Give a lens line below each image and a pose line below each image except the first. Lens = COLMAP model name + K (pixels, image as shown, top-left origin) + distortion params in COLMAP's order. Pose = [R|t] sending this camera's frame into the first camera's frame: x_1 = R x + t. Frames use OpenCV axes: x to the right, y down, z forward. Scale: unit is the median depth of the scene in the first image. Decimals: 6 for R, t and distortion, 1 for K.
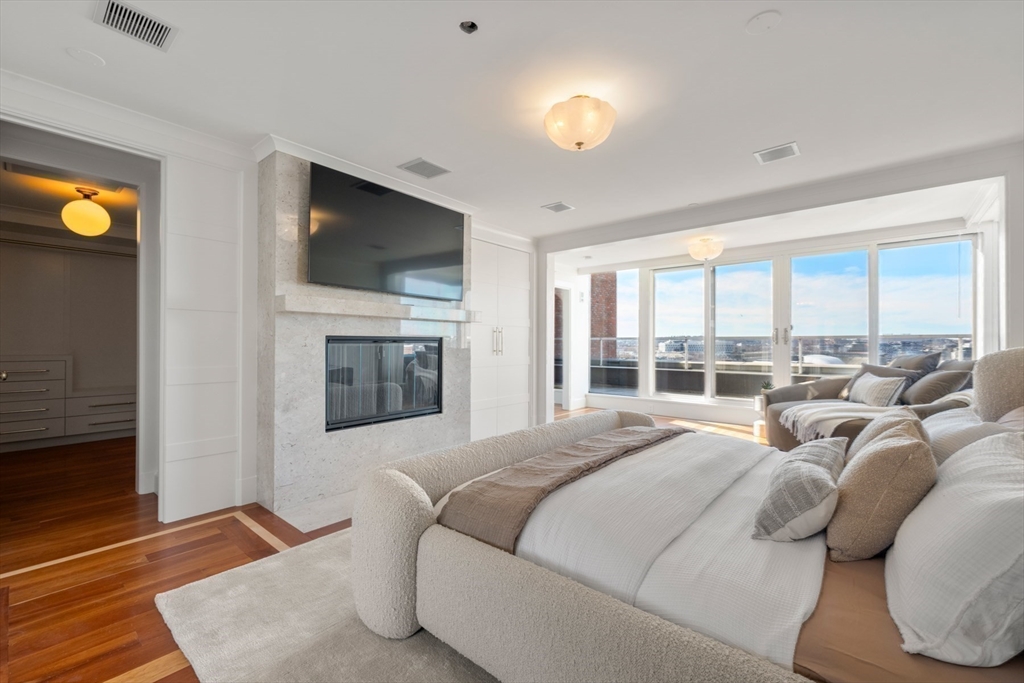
lens RADIAL K [[427.7, 0, 512.0], [0, 427.7, 341.5], [0, 0, 1]] dist [-0.000539, -0.000108]
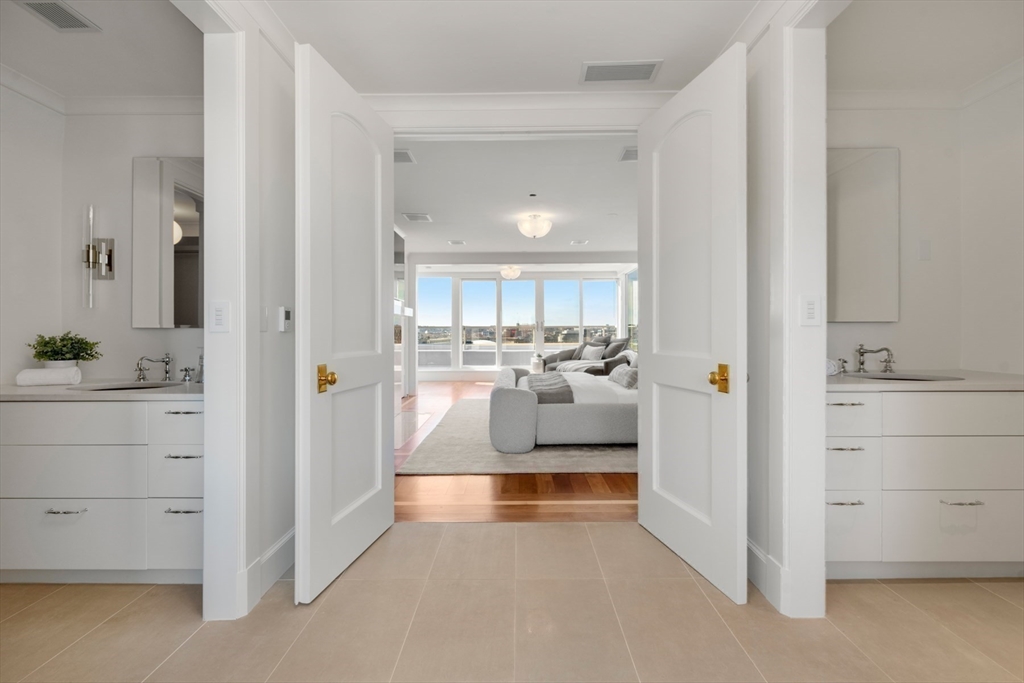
lens RADIAL K [[428.9, 0, 512.0], [0, 428.9, 341.5], [0, 0, 1]] dist [-0.001334, -0.000291]
pose [[0.767269, -0.017198, 0.641094, -0.595821], [-0.000897, 0.999611, 0.027889, 0.000318], [-0.641324, -0.021973, 0.766955, -0.257681]]
